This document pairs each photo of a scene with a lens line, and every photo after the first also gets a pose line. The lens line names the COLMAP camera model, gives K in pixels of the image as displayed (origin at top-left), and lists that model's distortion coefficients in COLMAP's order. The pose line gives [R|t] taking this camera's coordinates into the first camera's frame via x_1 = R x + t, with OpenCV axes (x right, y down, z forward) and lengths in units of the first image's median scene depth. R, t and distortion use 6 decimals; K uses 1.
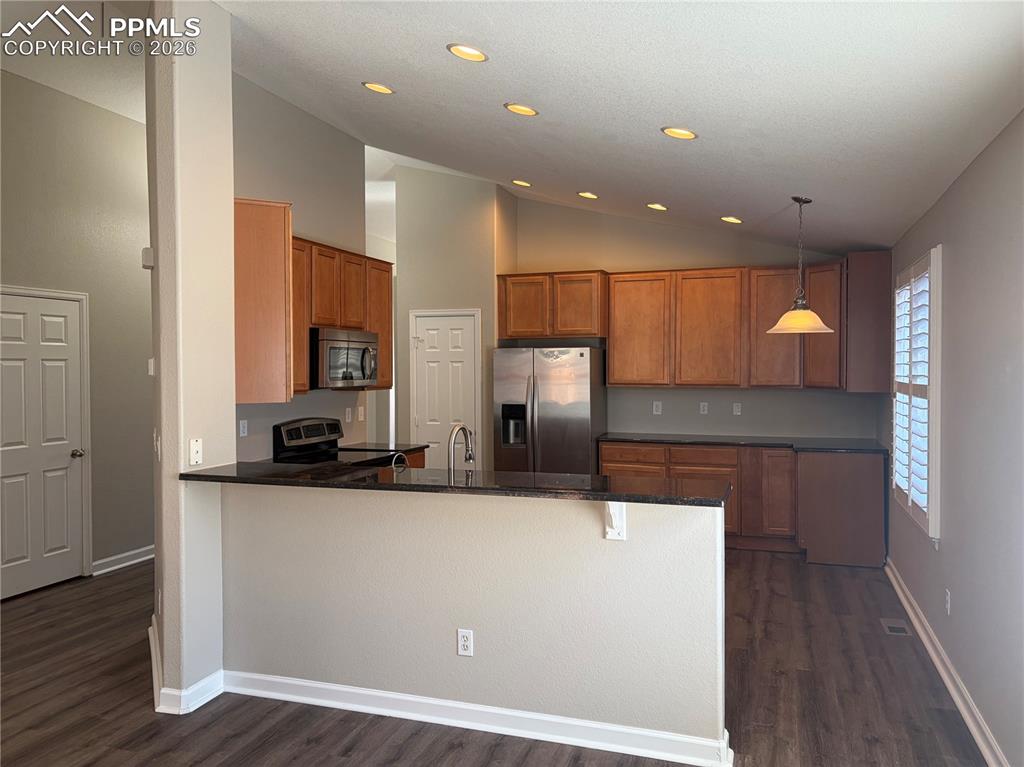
lens RADIAL K [[771.7, 0, 509.9], [0, 771.7, 385.9], [0, 0, 1]] dist [0.040932, -0.048746]
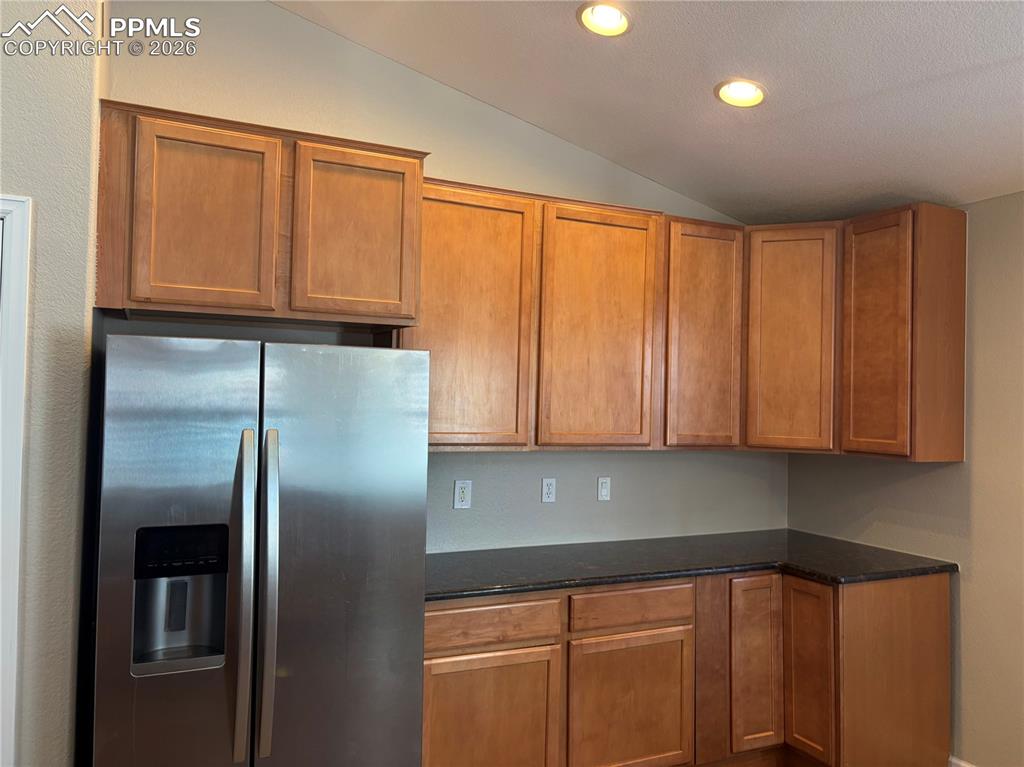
lens RADIAL K [[771.7, 0, 517.5], [0, 771.7, 375.7], [0, 0, 1]] dist [0.040932, -0.048746]
pose [[0.717952, 0.041864, 0.694833, -0.111875], [-0.002986, 0.998366, -0.057066, -0.016612], [-0.696086, 0.038895, 0.716904, 0.678812]]
